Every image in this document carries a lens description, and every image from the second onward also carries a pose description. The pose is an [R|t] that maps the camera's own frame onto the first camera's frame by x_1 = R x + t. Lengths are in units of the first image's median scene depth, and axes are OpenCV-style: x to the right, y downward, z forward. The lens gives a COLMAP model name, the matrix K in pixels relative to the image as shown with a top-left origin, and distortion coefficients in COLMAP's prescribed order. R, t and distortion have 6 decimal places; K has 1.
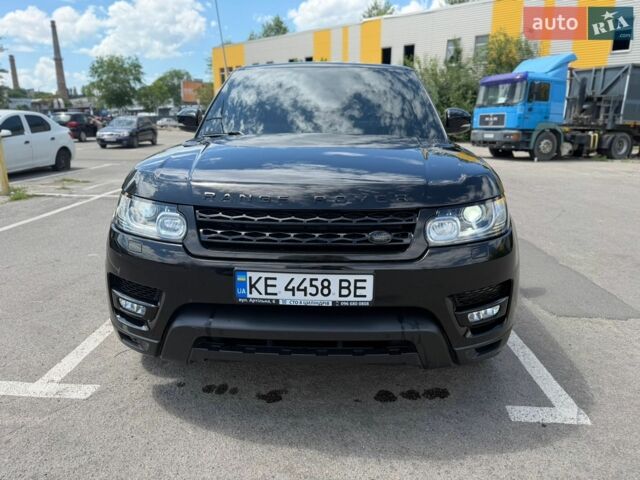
lens RADIAL K [[455.5, 0, 317.3], [0, 455.5, 233.5], [0, 0, 1]] dist [0.035637, -0.048170]
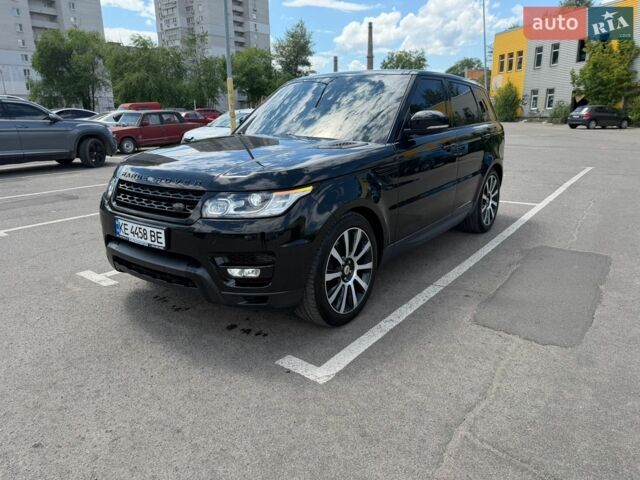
lens RADIAL K [[455.5, 0, 325.2], [0, 455.5, 238.2], [0, 0, 1]] dist [0.035637, -0.048170]
pose [[0.827461, 0.139534, -0.543910, 1.200811], [-0.121841, 0.990172, 0.068658, -0.047736], [0.548145, 0.009458, 0.836330, -0.008873]]
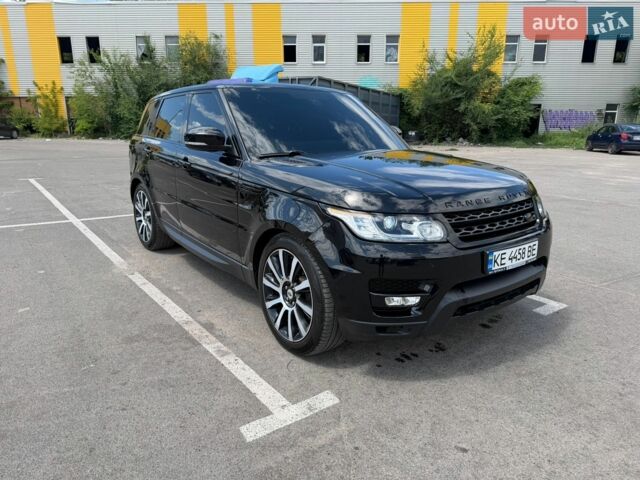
lens RADIAL K [[455.5, 0, 320.5], [0, 455.5, 236.5], [0, 0, 1]] dist [0.035637, -0.048170]
pose [[0.775849, -0.155348, 0.611494, -1.239498], [0.147073, 0.987043, 0.064152, -0.119163], [-0.613537, 0.040162, 0.788644, 0.150629]]
